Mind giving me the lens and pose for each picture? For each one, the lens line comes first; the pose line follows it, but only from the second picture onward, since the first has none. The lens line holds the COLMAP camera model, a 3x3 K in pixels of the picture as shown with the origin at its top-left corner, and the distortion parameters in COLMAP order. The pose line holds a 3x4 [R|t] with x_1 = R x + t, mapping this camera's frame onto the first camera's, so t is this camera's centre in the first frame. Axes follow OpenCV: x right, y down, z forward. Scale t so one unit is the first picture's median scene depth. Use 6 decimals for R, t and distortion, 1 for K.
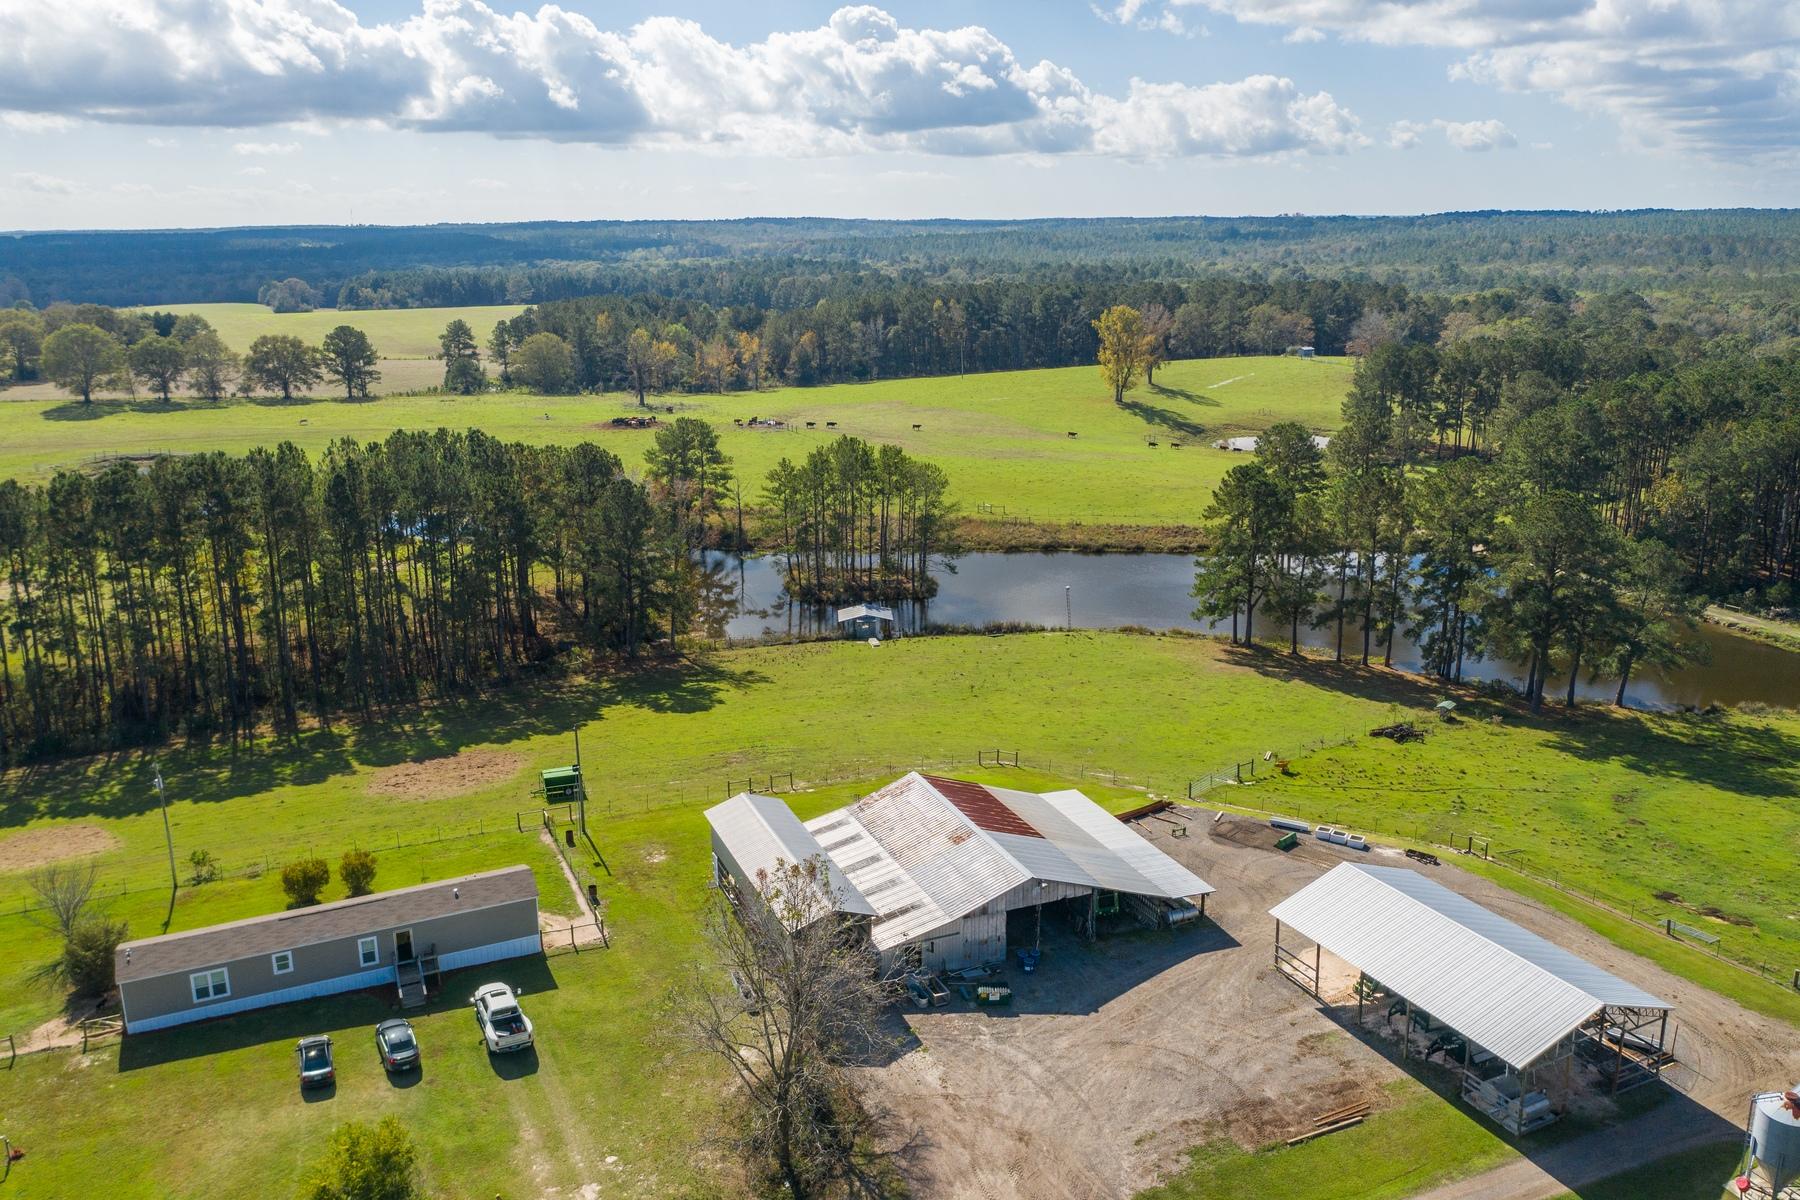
lens RADIAL K [[1414.9, 0, 902.2], [0, 1414.9, 594.7], [0, 0, 1]] dist [-0.016526, 0.004951]
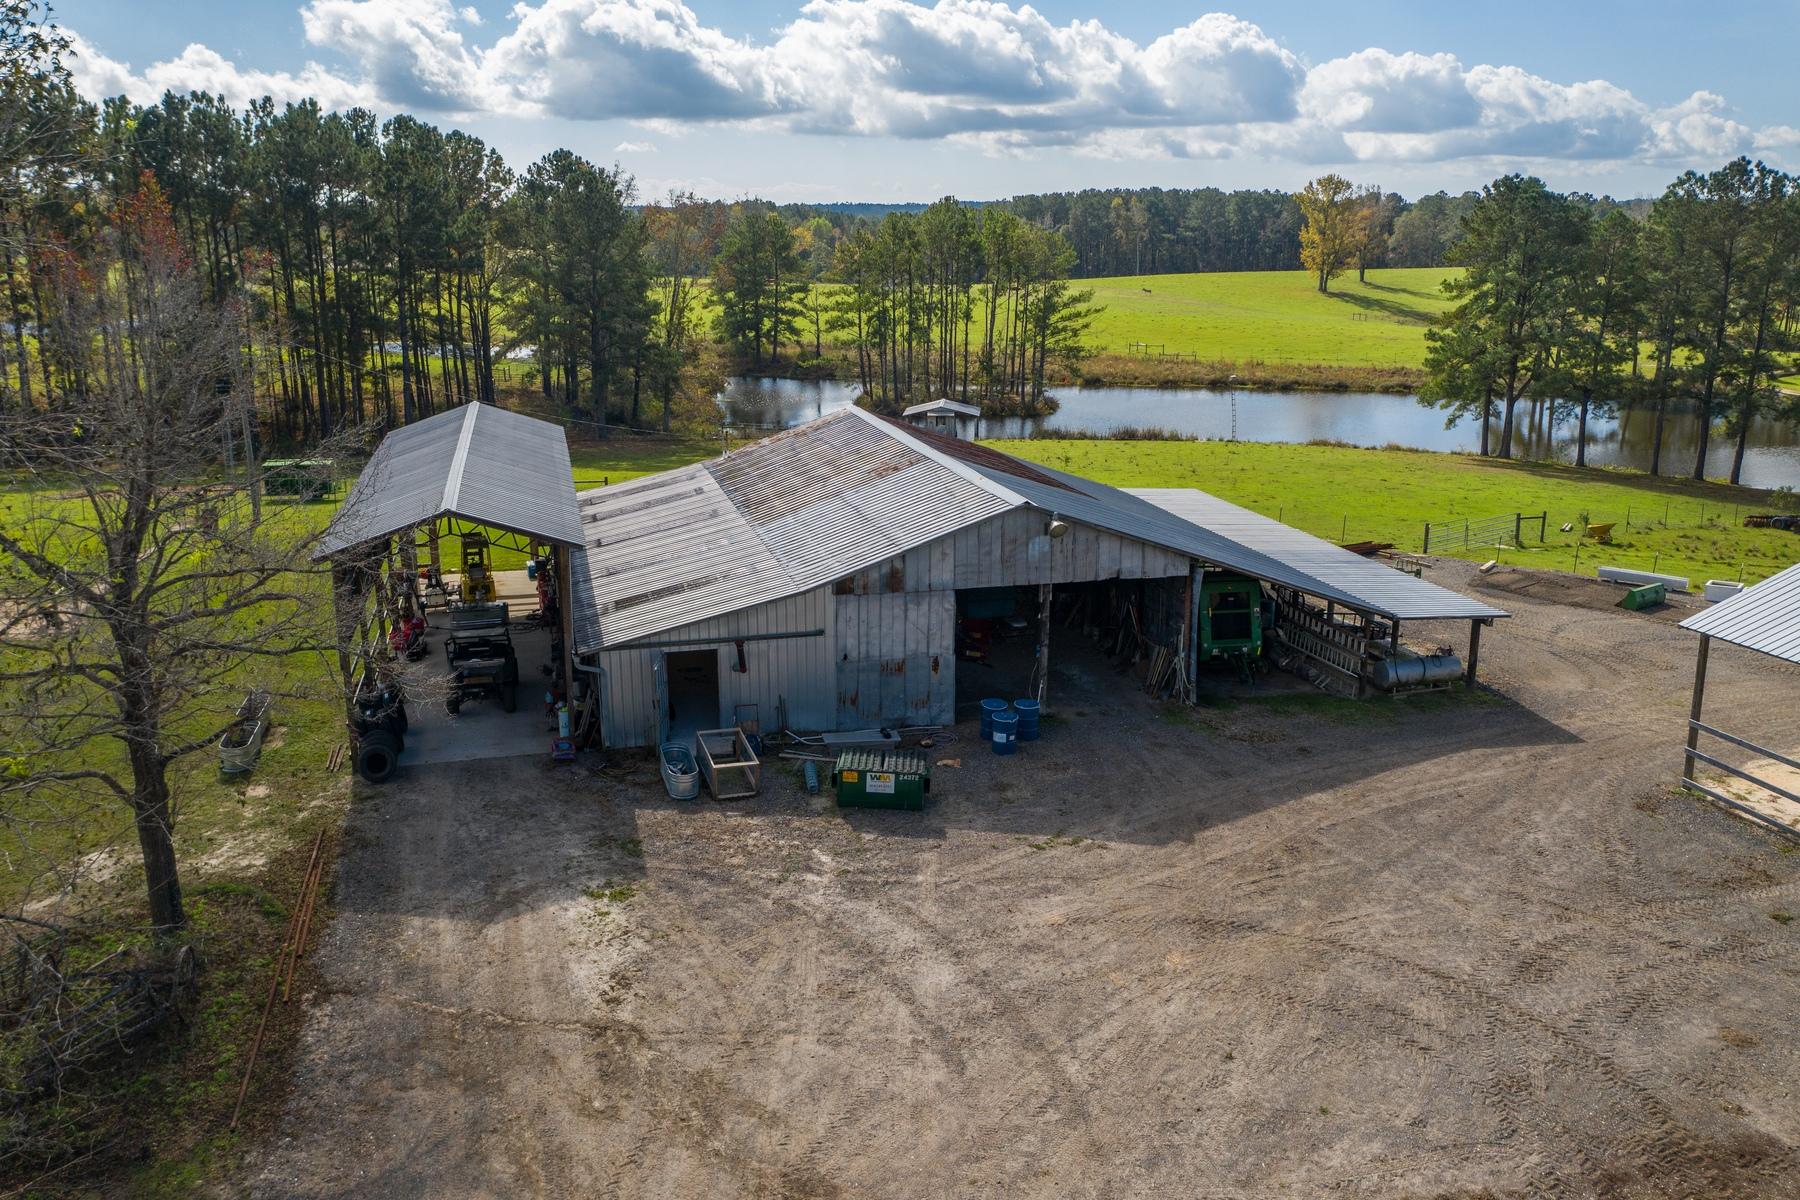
lens RADIAL K [[1414.9, 0, 902.2], [0, 1414.9, 594.7], [0, 0, 1]] dist [-0.016526, 0.004951]
pose [[0.990251, 0.045249, -0.131740, 0.116043], [-0.045395, 0.998967, 0.001894, 0.237599], [0.131689, 0.004105, 0.991283, 0.651011]]
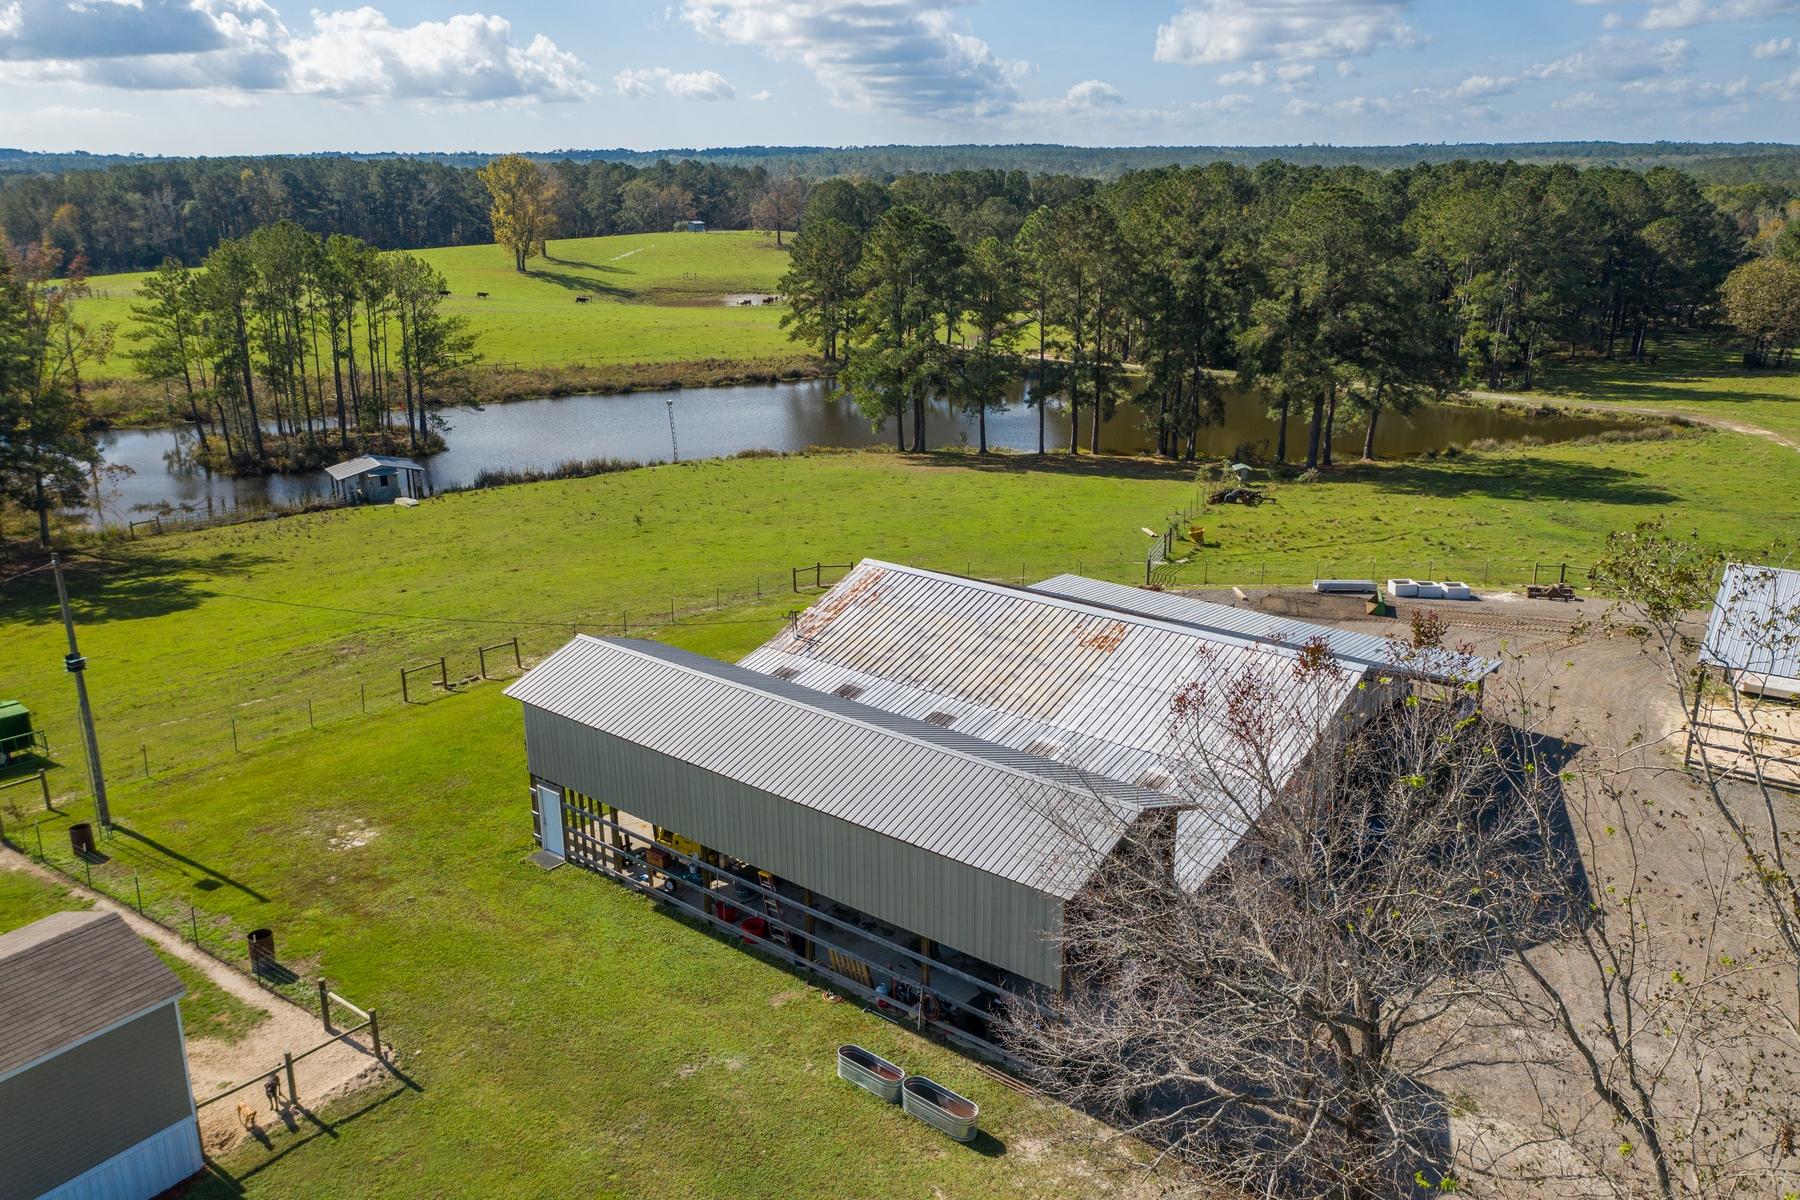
lens RADIAL K [[1398.3, 0, 900.0], [0, 1398.3, 600.0], [0, 0, 1]] dist [0.005998, 0.069304]
pose [[0.879500, -0.137253, 0.455677, -0.257059], [0.120393, 0.990531, 0.065984, 0.138002], [-0.460418, -0.003173, 0.887696, 0.699724]]
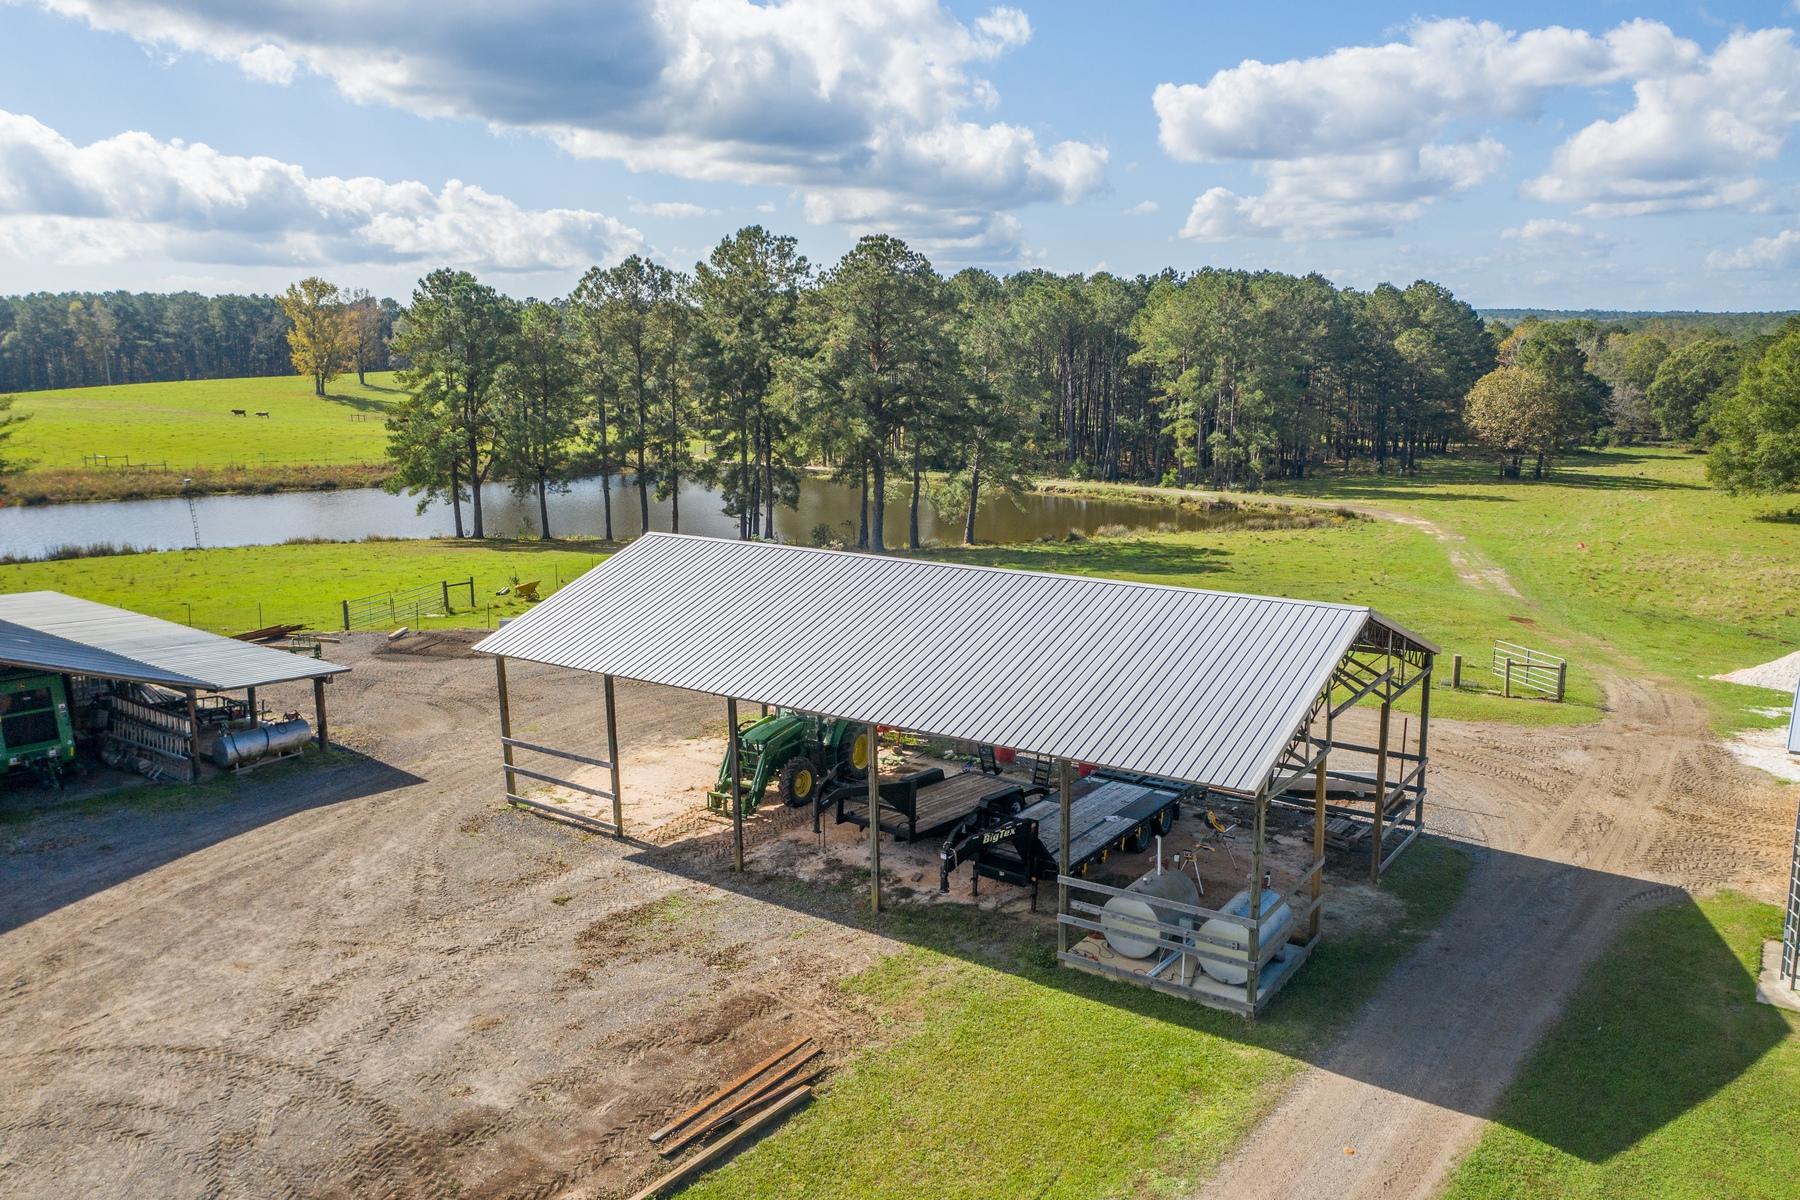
lens RADIAL K [[1414.9, 0, 902.2], [0, 1414.9, 594.7], [0, 0, 1]] dist [-0.016526, 0.004951]
pose [[0.870423, -0.085370, 0.484846, 0.187198], [0.122521, 0.991427, -0.045390, 0.254551], [-0.476814, 0.098913, 0.873421, 0.646881]]
